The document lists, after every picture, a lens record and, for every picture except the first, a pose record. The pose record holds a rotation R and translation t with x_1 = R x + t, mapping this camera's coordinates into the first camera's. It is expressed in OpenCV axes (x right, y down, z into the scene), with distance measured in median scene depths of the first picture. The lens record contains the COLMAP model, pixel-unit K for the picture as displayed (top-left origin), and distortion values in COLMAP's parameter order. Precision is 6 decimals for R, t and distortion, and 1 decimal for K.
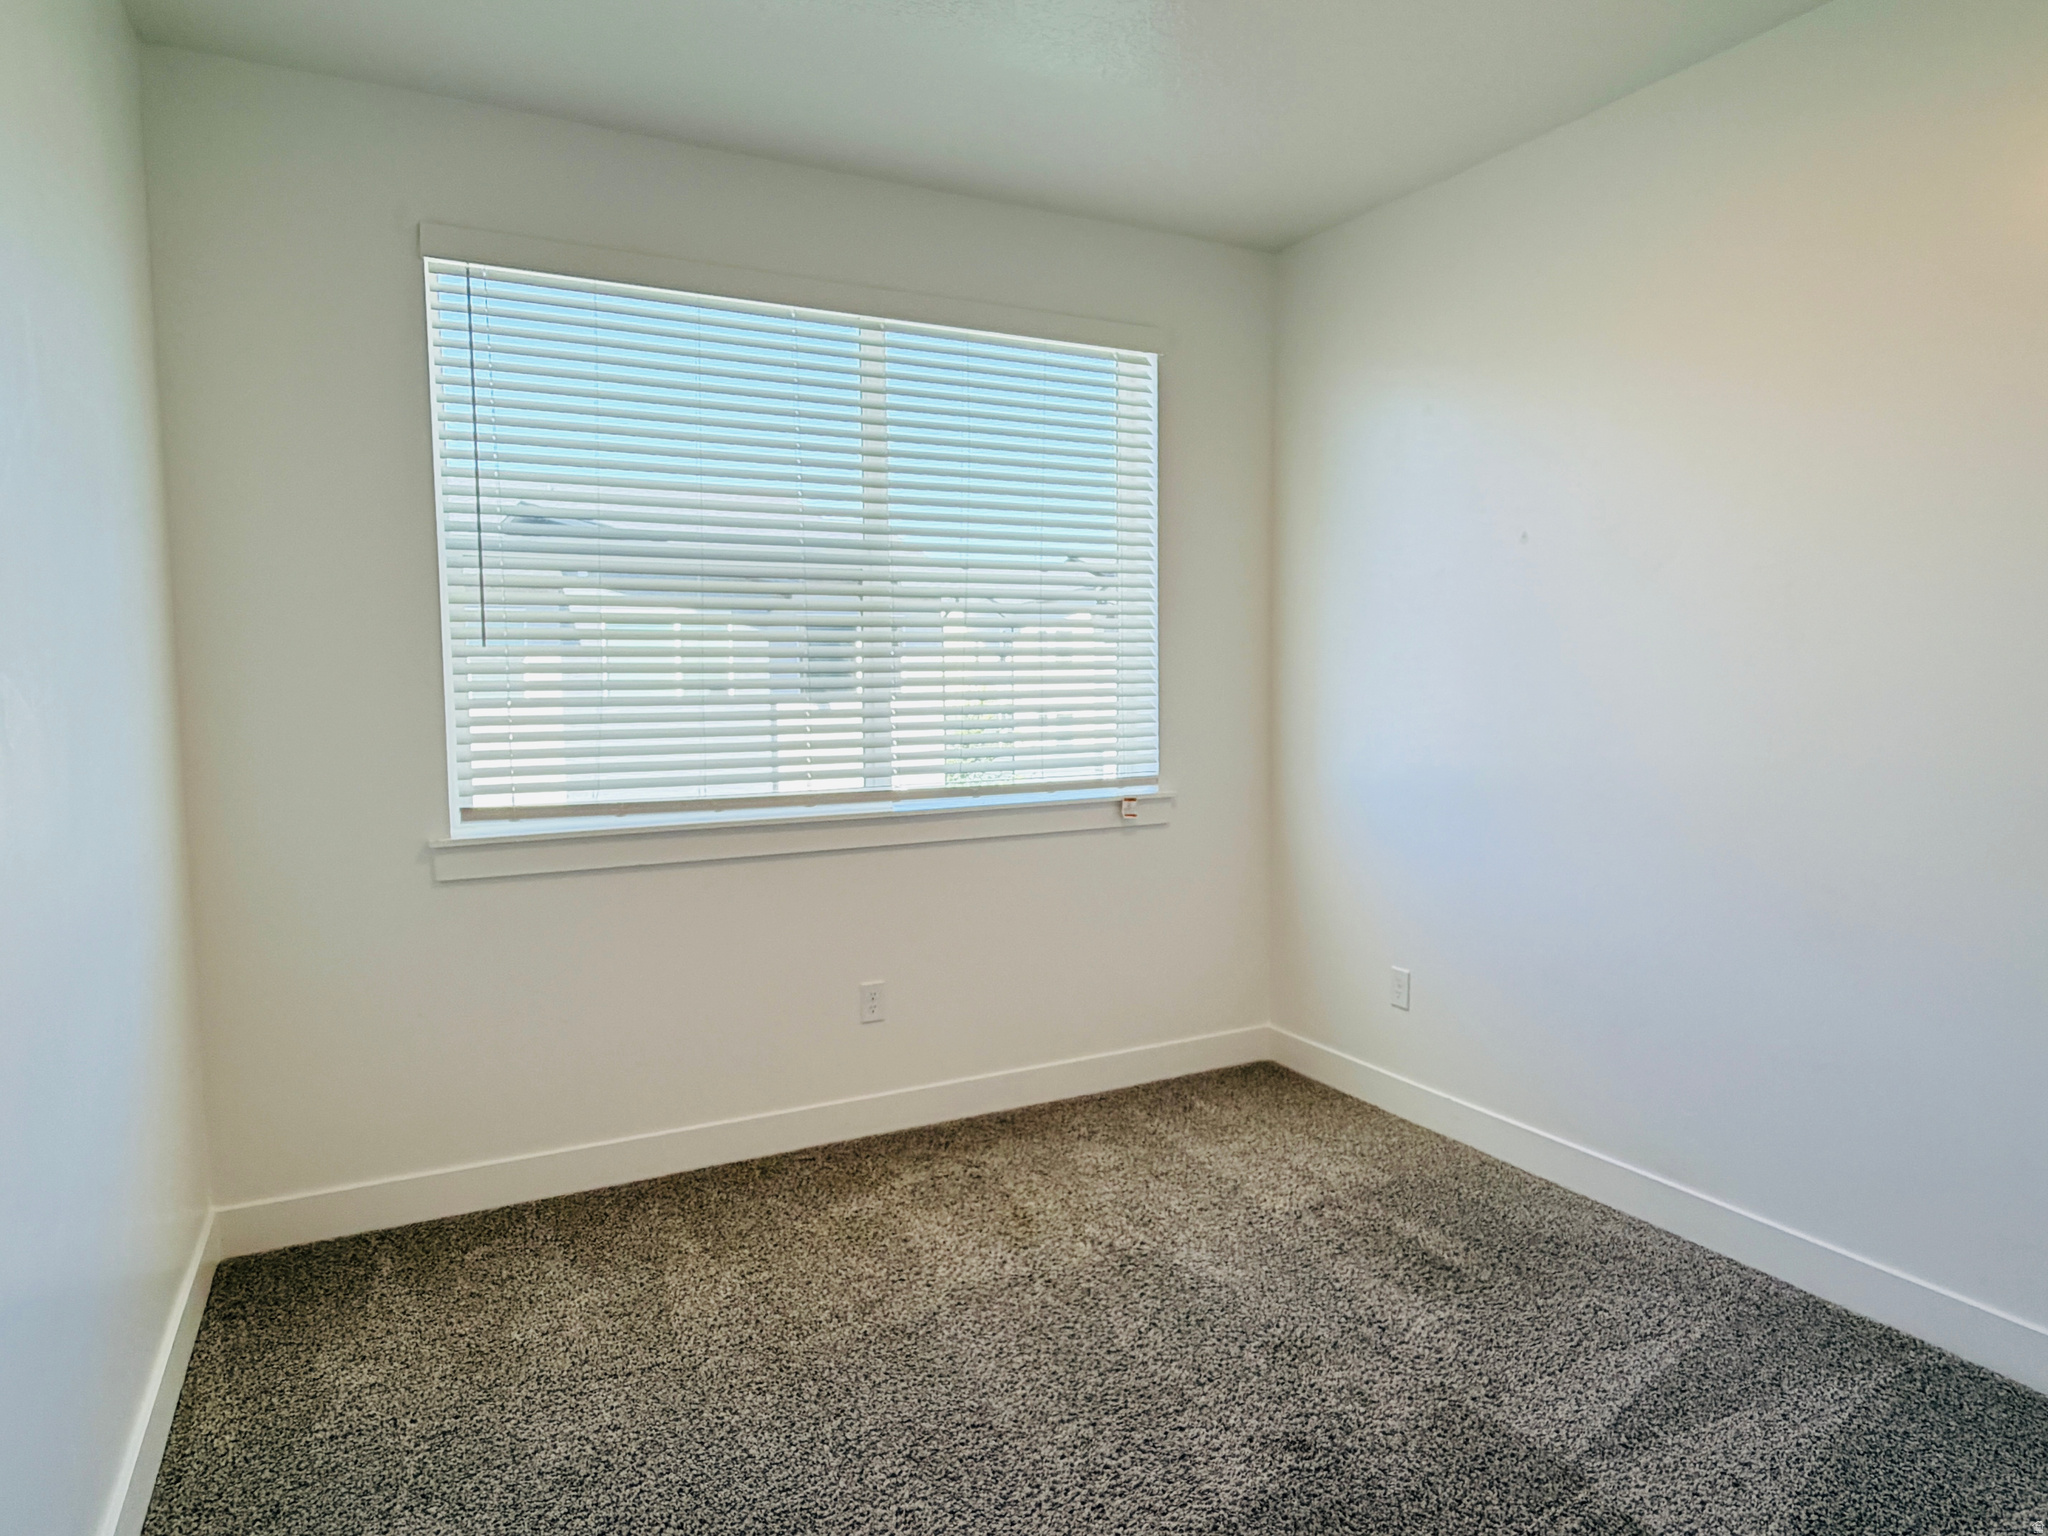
lens RADIAL K [[1265.0, 0, 1060.3], [0, 1265.0, 773.0], [0, 0, 1]] dist [0.000949, 0.004215]
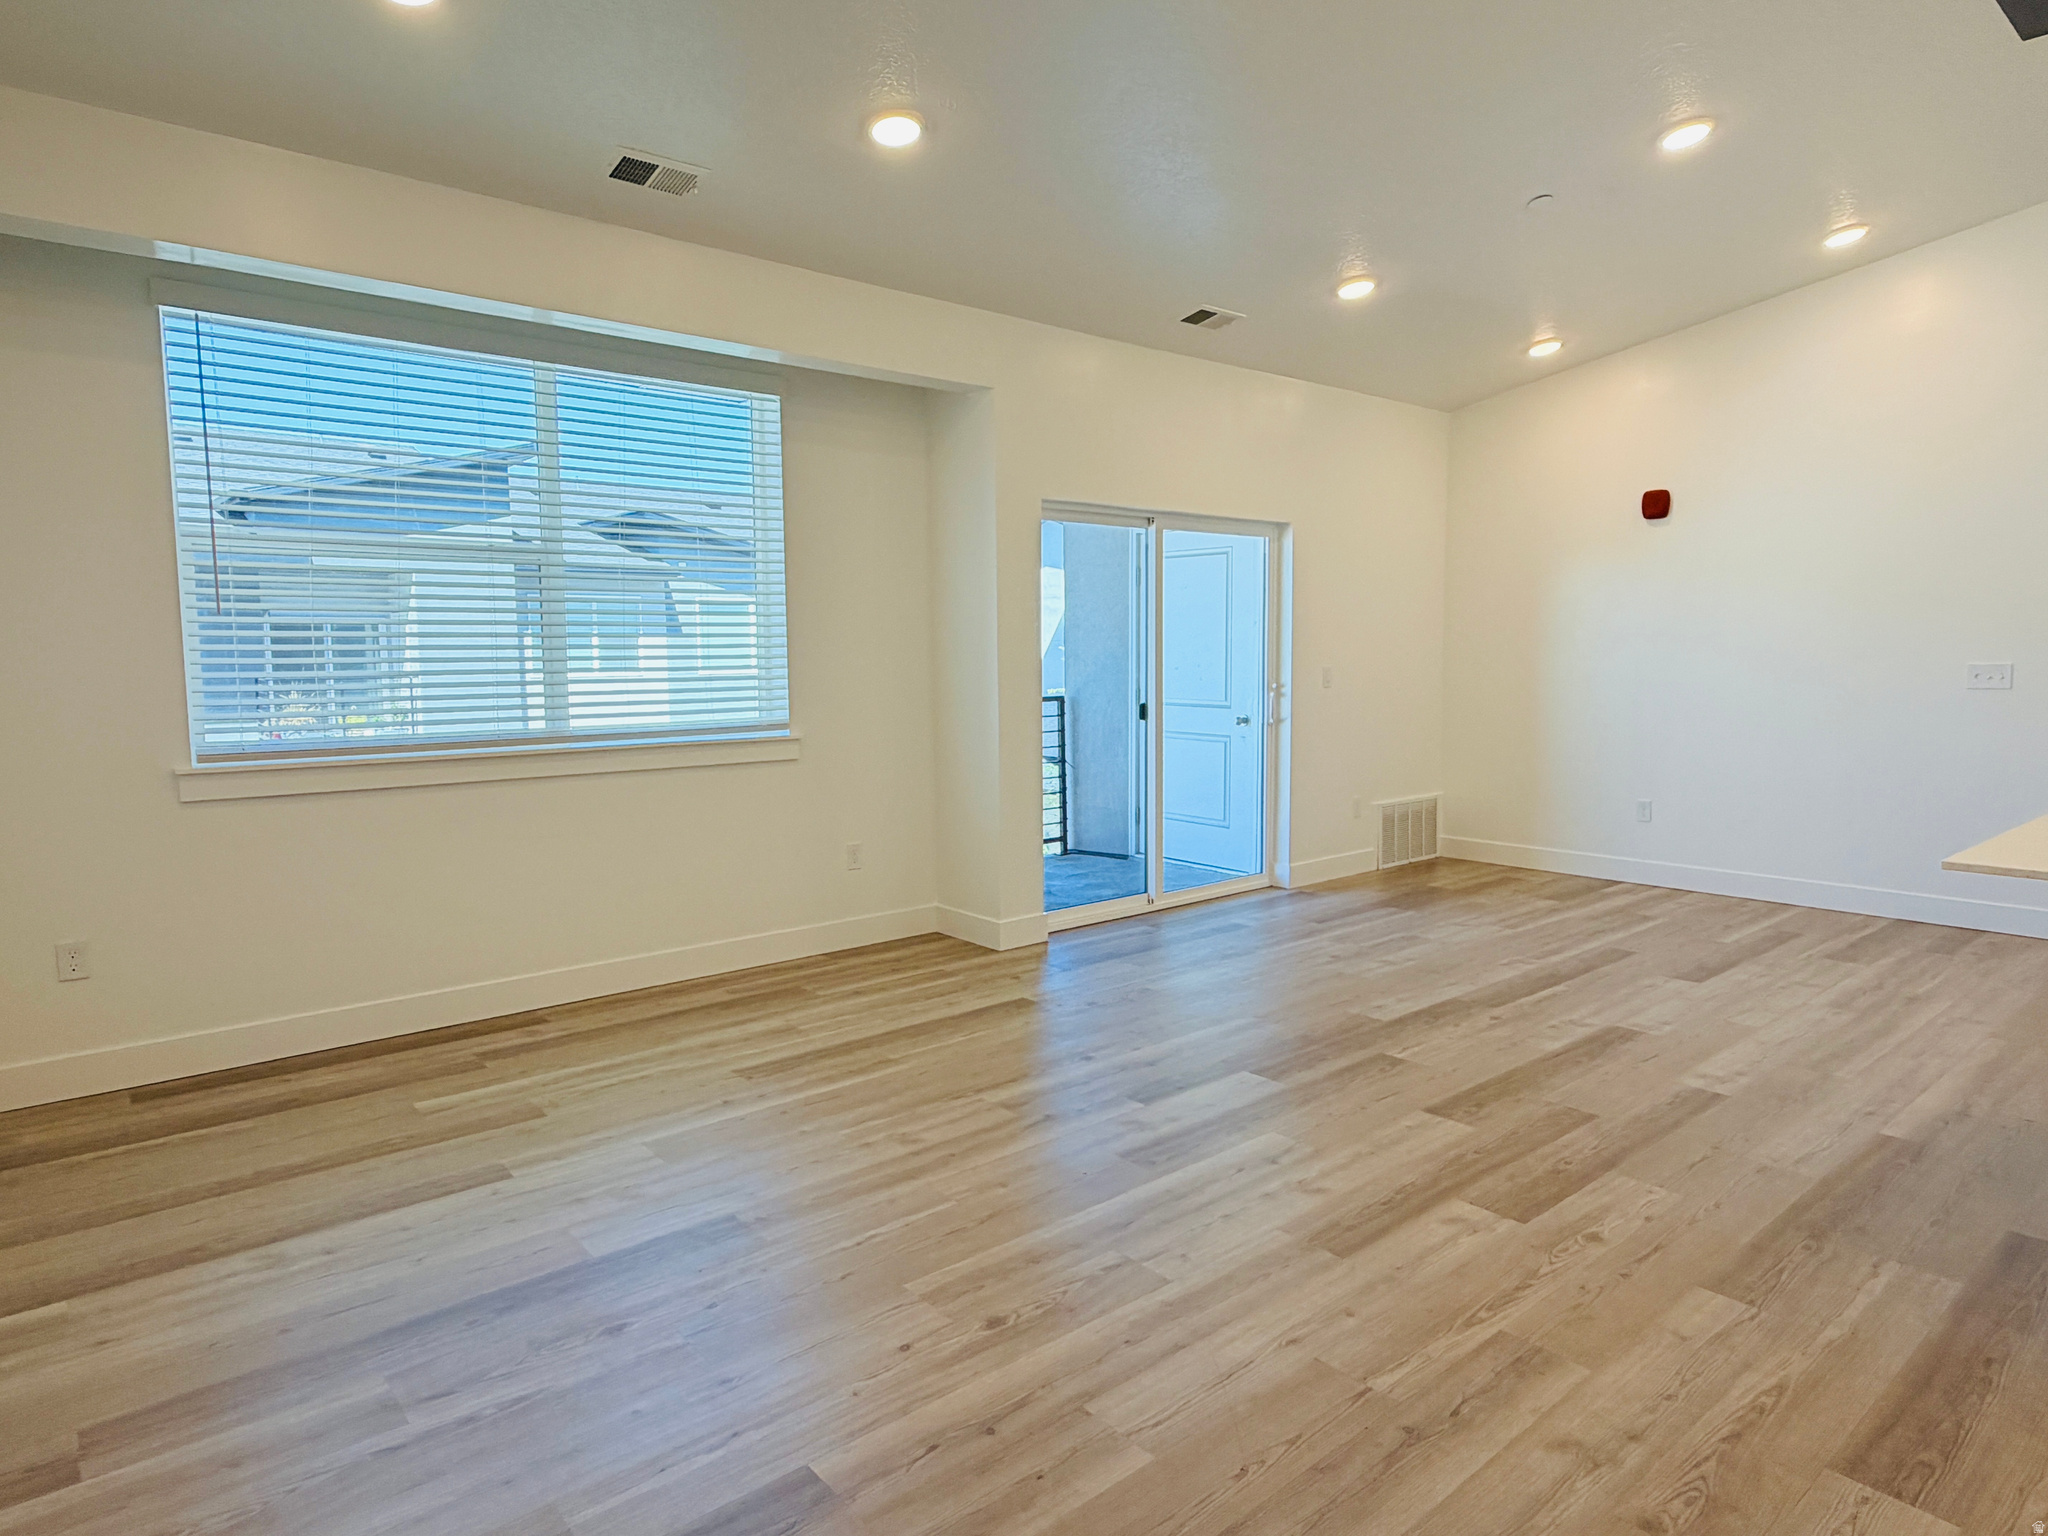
lens RADIAL K [[1196.8, 0, 1023.3], [0, 1196.8, 772.6], [0, 0, 1]] dist [-0.002884, 0.003296]
pose [[0.986636, -0.001573, 0.162932, 0.150164], [-0.006365, 0.998818, 0.048185, -0.006487], [-0.162815, -0.048579, 0.985460, -0.331673]]
